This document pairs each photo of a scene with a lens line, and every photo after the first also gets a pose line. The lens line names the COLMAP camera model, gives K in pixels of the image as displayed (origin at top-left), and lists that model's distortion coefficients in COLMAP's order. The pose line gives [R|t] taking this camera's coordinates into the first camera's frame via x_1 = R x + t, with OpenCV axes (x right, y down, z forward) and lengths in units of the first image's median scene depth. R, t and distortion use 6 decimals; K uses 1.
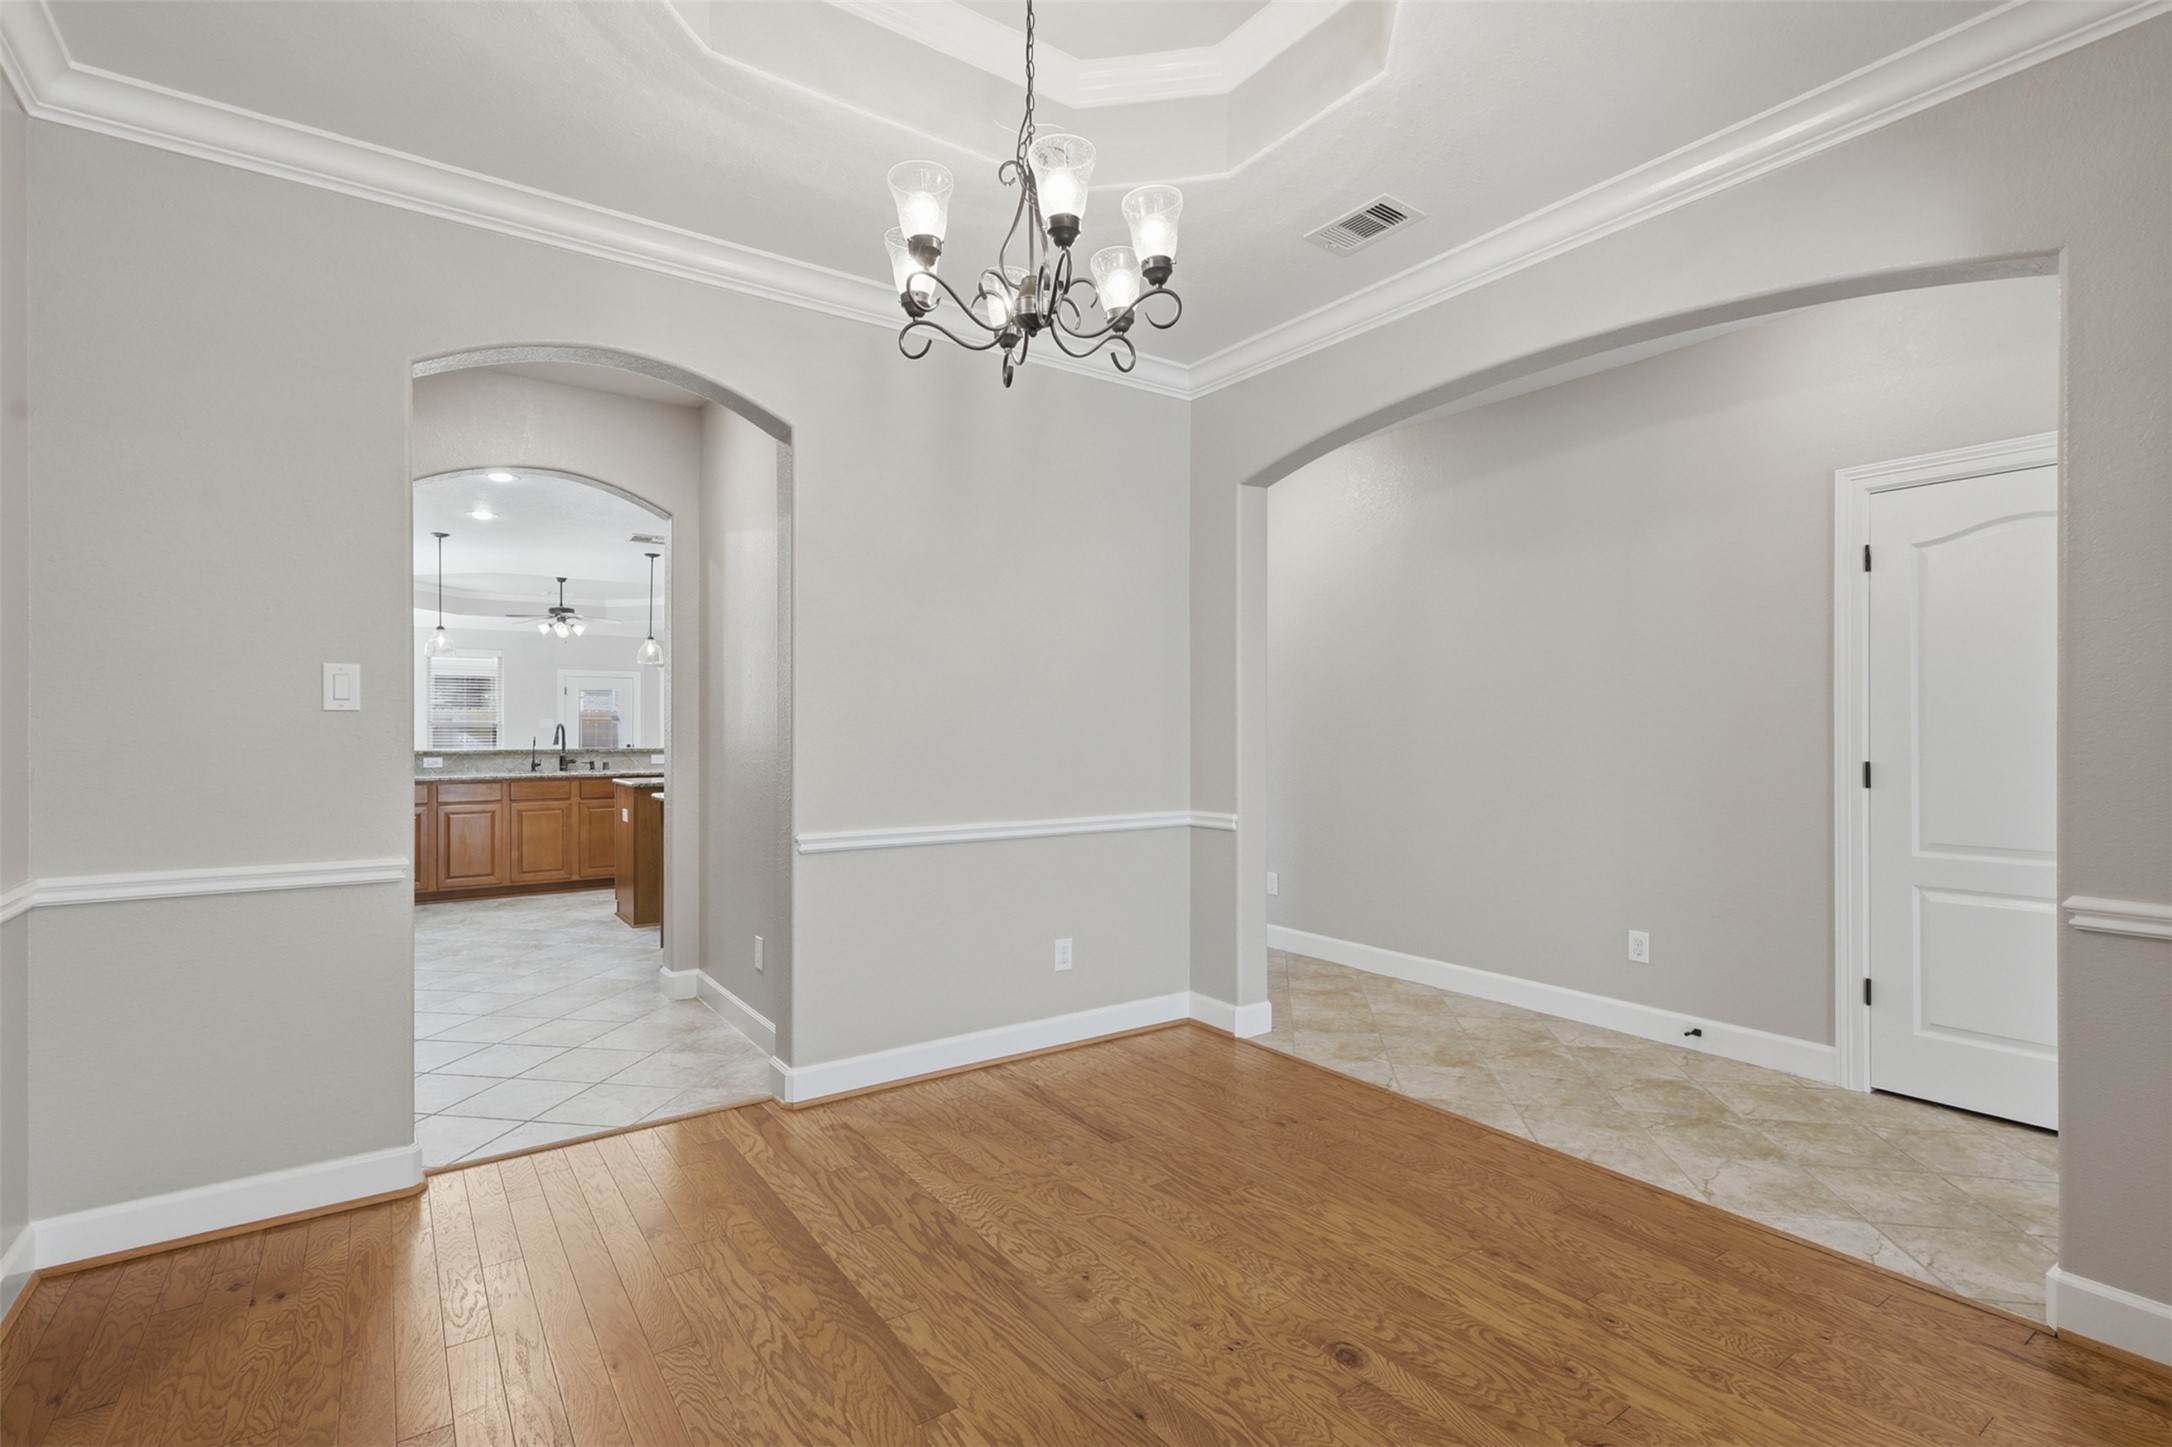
lens RADIAL K [[1011.0, 0, 1090.5], [0, 1011.0, 726.1], [0, 0, 1]] dist [0.002662, 0.000642]
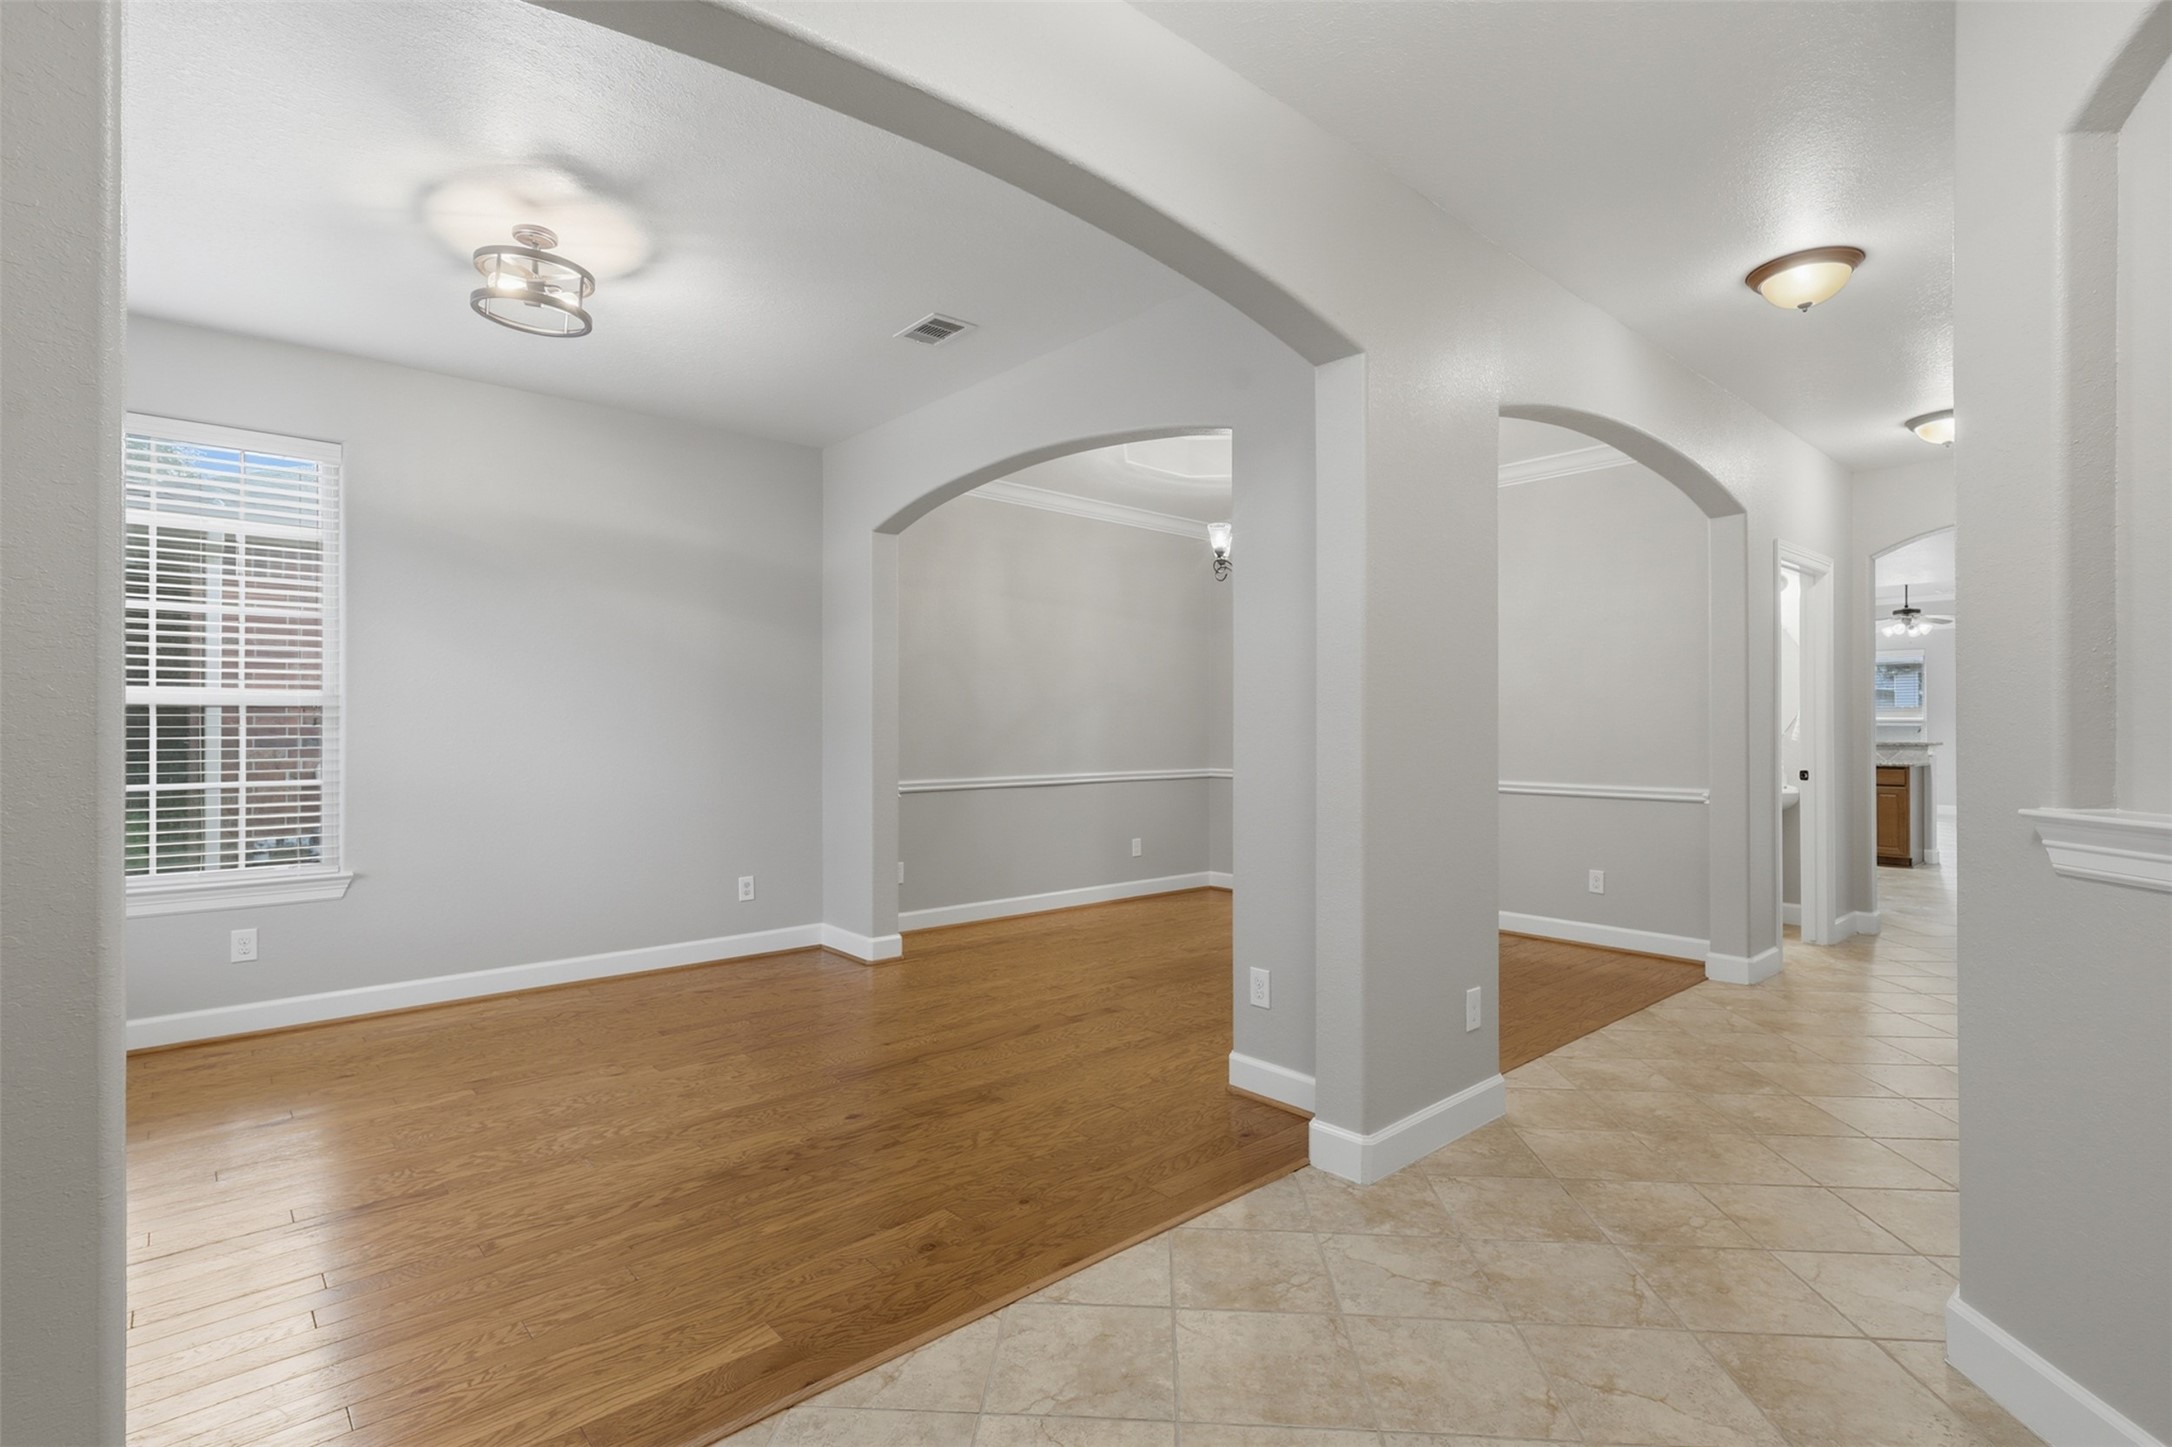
lens RADIAL K [[1011.0, 0, 1090.5], [0, 1011.0, 726.1], [0, 0, 1]] dist [0.002662, 0.000642]
pose [[0.107968, 0.000744, -0.994154, 0.649914], [0.000946, 0.999999, 0.000851, 0.004109], [0.994154, -0.001033, 0.107967, 0.072481]]
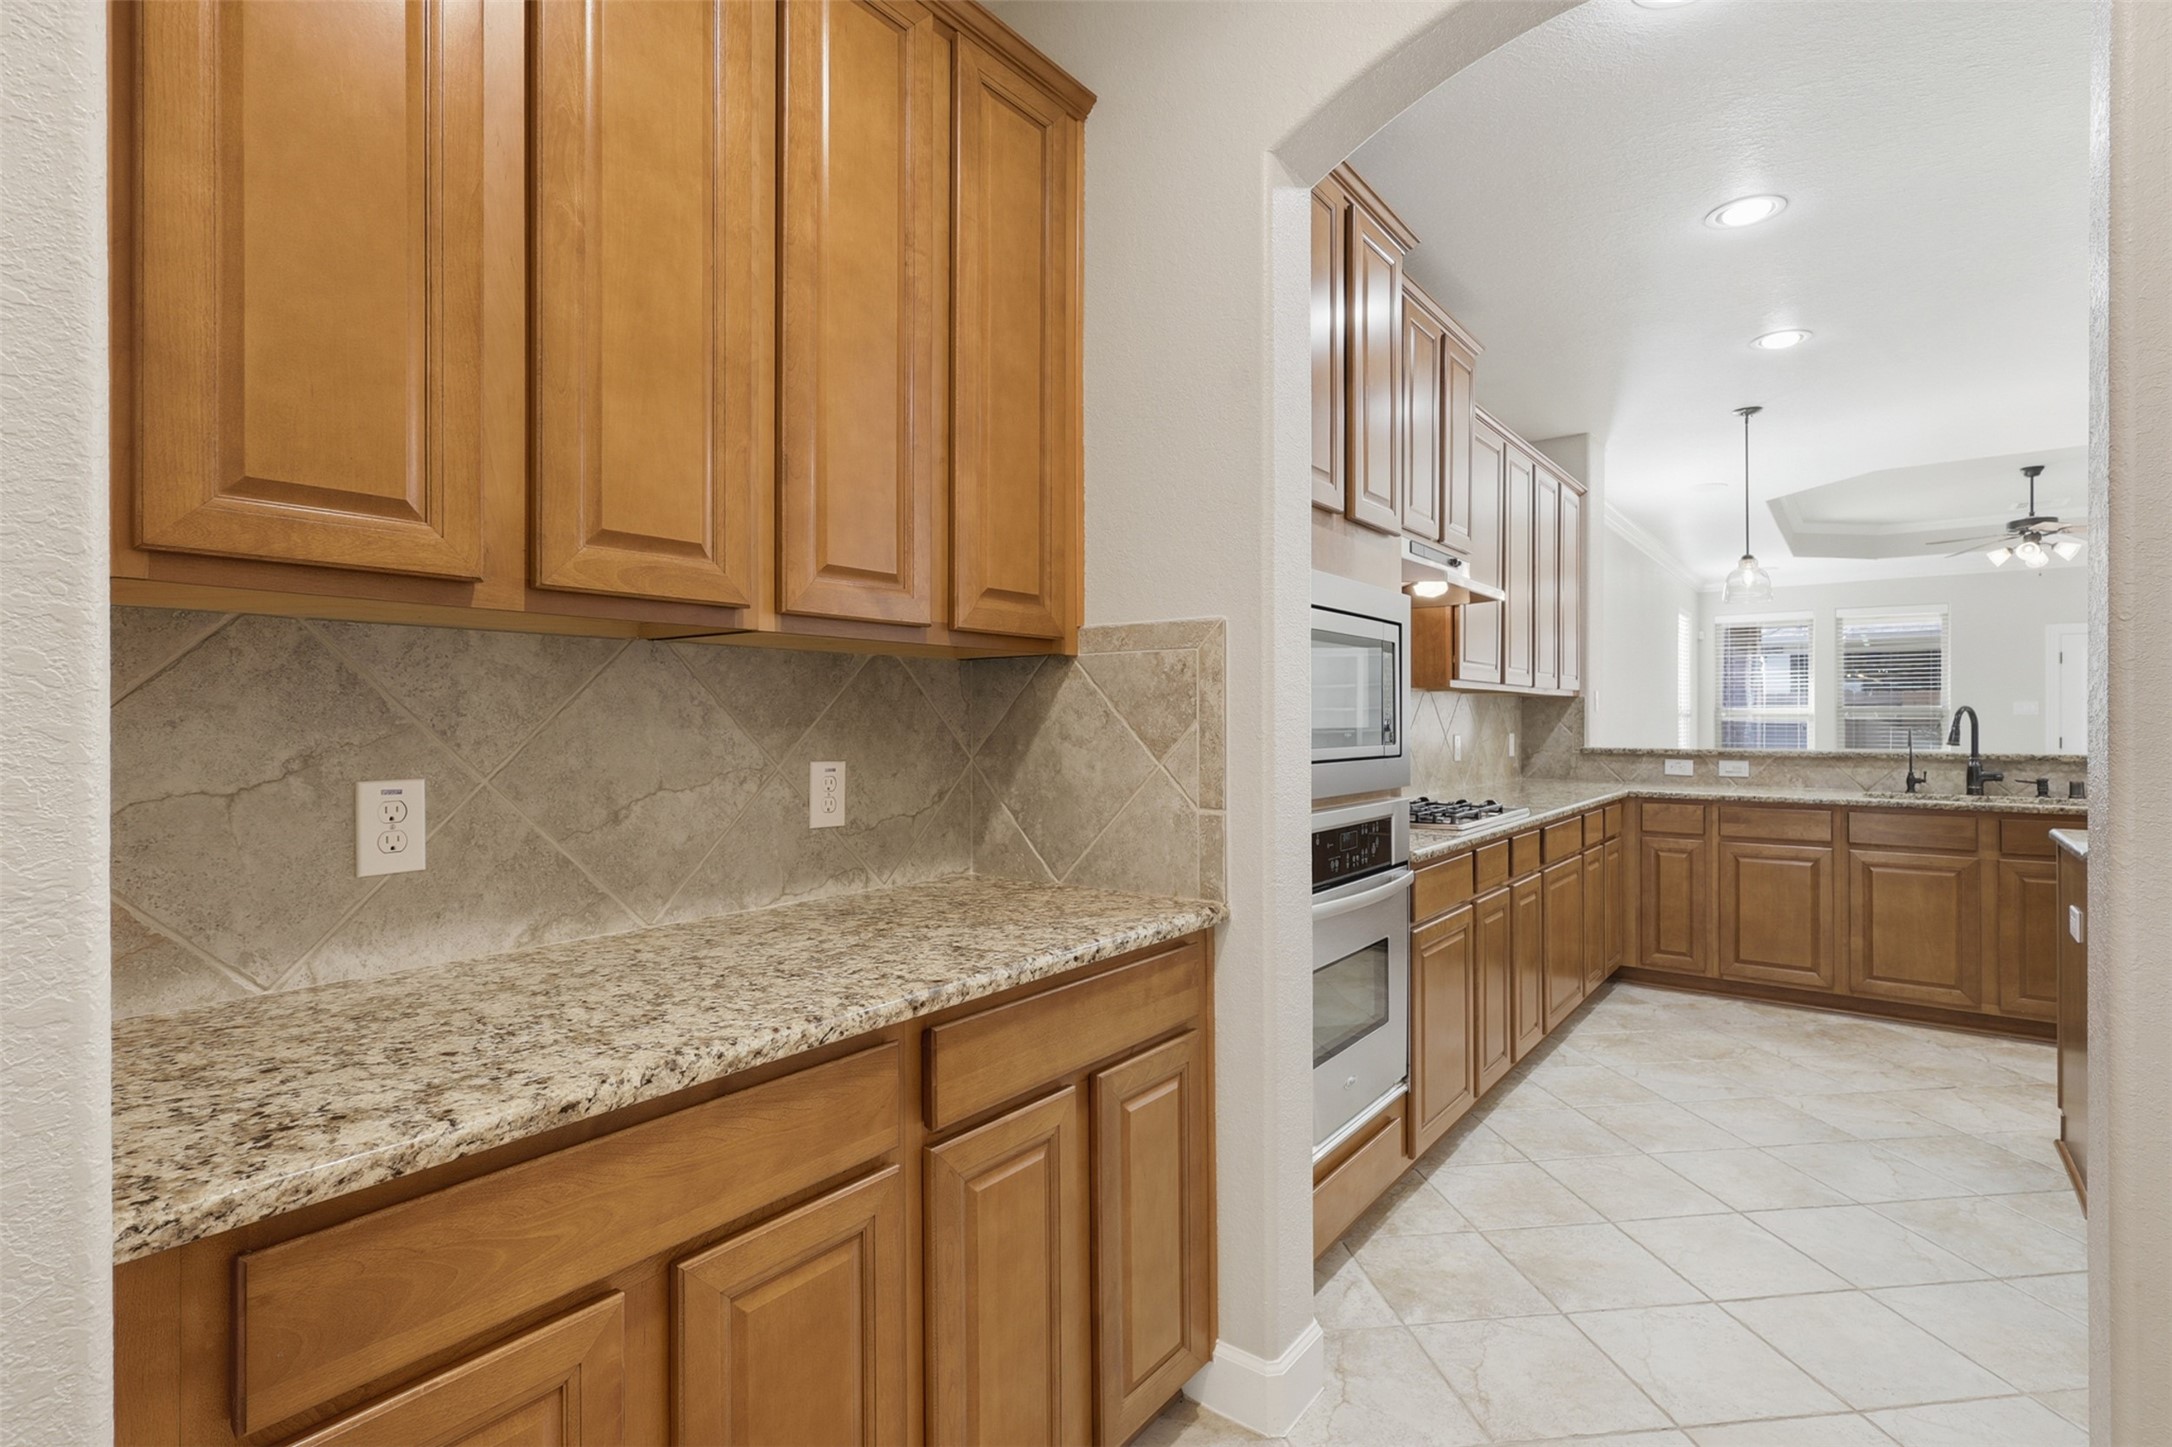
lens RADIAL K [[1024.4, 0, 1082.4], [0, 1024.4, 716.4], [0, 0, 1]] dist [0.001215, -0.000178]
pose [[0.290993, -0.001776, -0.956724, -0.149639], [0.001523, 0.999998, -0.001393, 0.003216], [0.956724, -0.001051, 0.290995, 0.415634]]
